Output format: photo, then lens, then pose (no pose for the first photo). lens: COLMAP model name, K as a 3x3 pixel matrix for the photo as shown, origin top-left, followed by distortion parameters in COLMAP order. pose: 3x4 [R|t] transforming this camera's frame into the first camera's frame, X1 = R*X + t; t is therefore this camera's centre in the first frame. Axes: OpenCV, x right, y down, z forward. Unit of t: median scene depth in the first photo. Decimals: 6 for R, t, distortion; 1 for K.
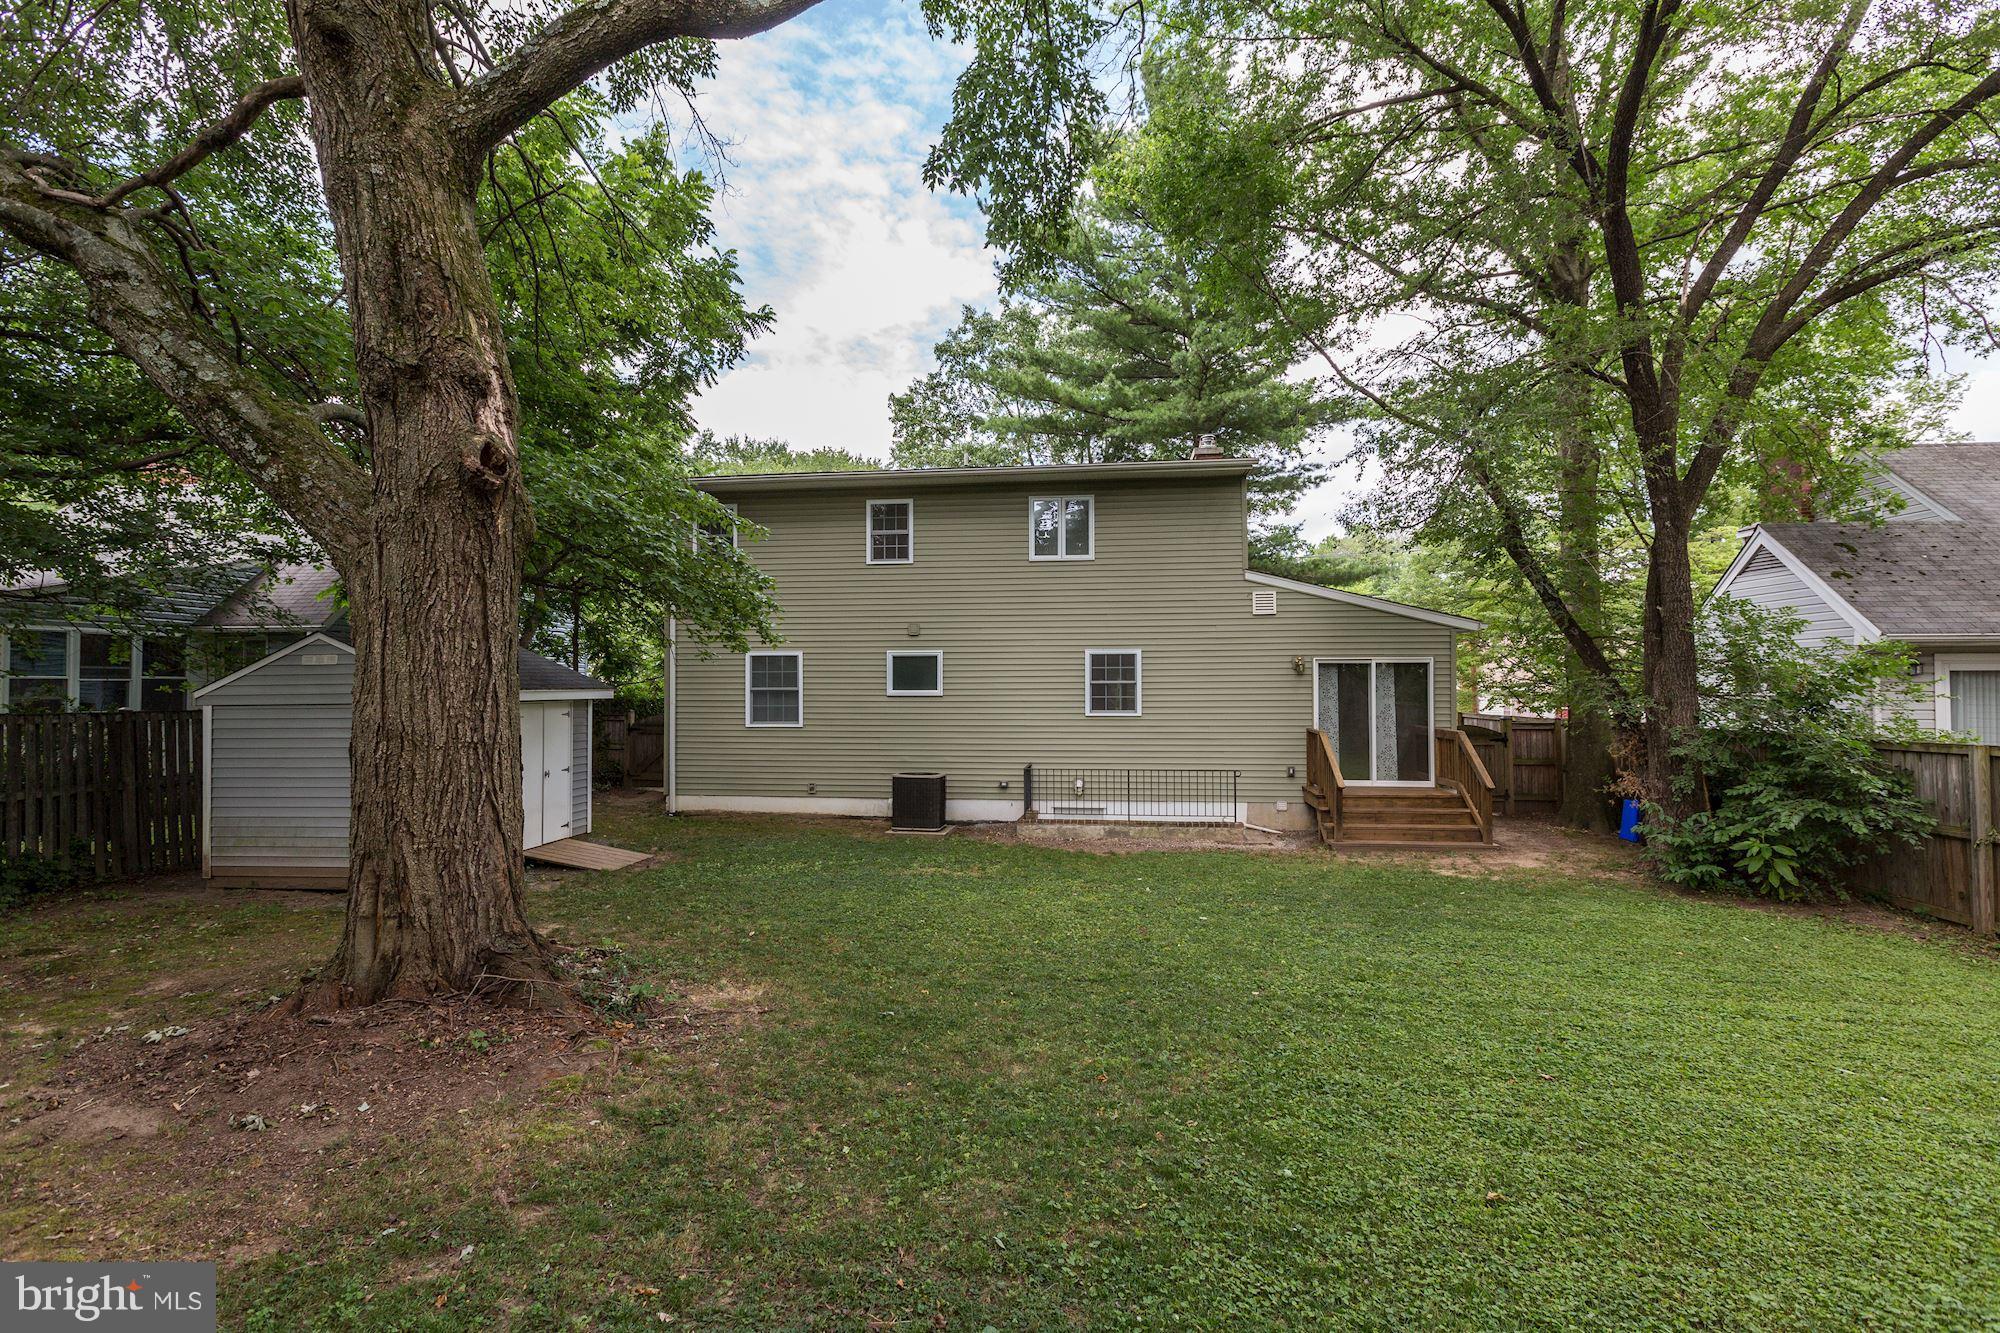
lens RADIAL K [[928.3, 0, 980.0], [0, 928.3, 656.5], [0, 0, 1]] dist [-0.001662, 0.000441]
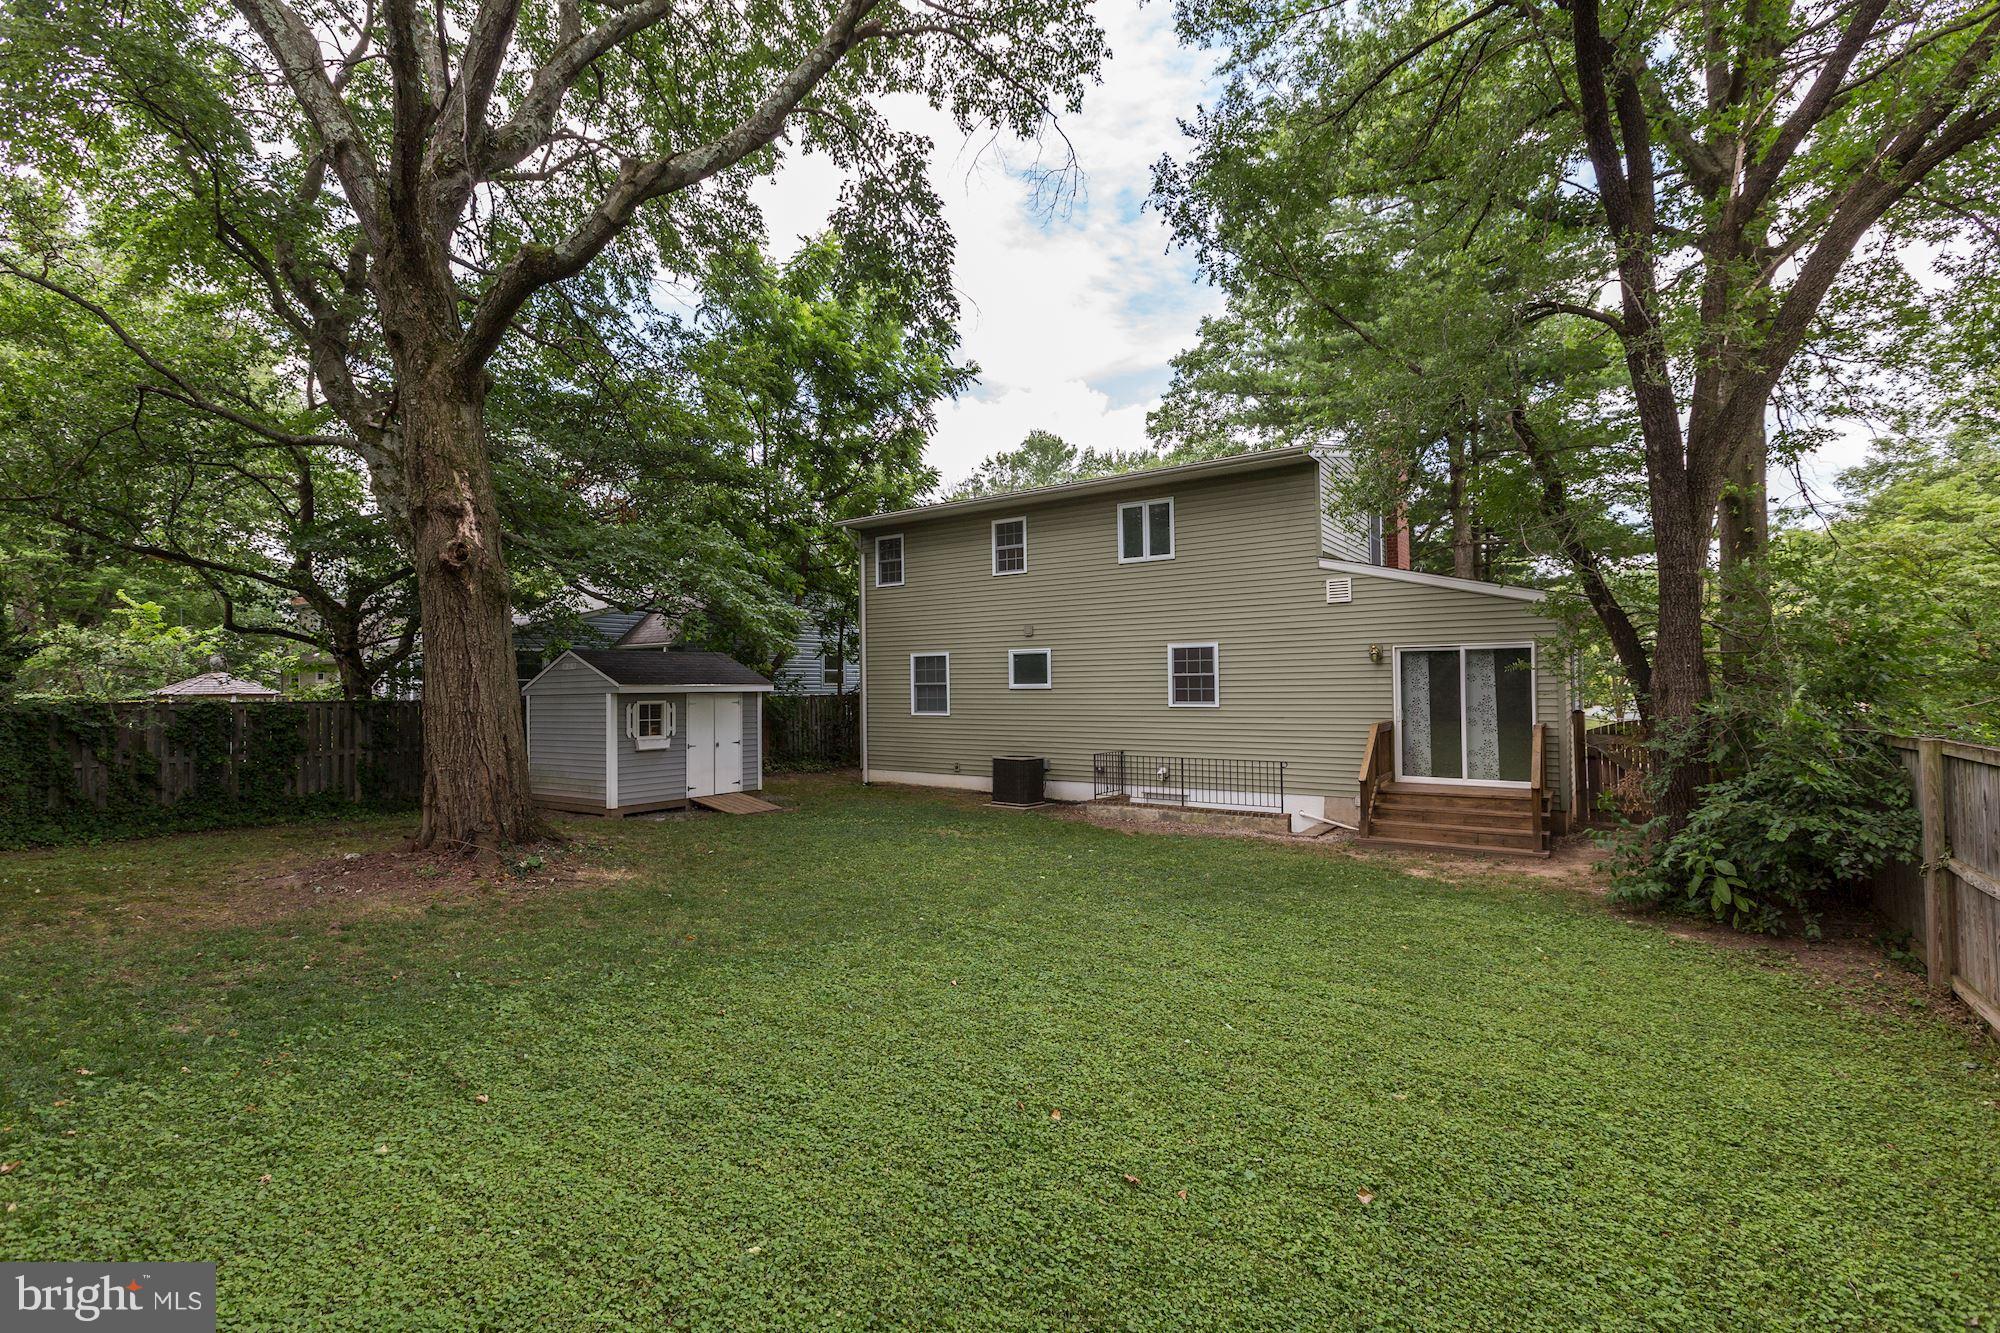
lens RADIAL K [[928.3, 0, 980.0], [0, 928.3, 656.5], [0, 0, 1]] dist [-0.001662, 0.000441]
pose [[0.872917, -0.022084, -0.487369, 0.445607], [0.022768, 0.999731, -0.004522, 0.006585], [0.487338, -0.007149, 0.873184, -0.026090]]
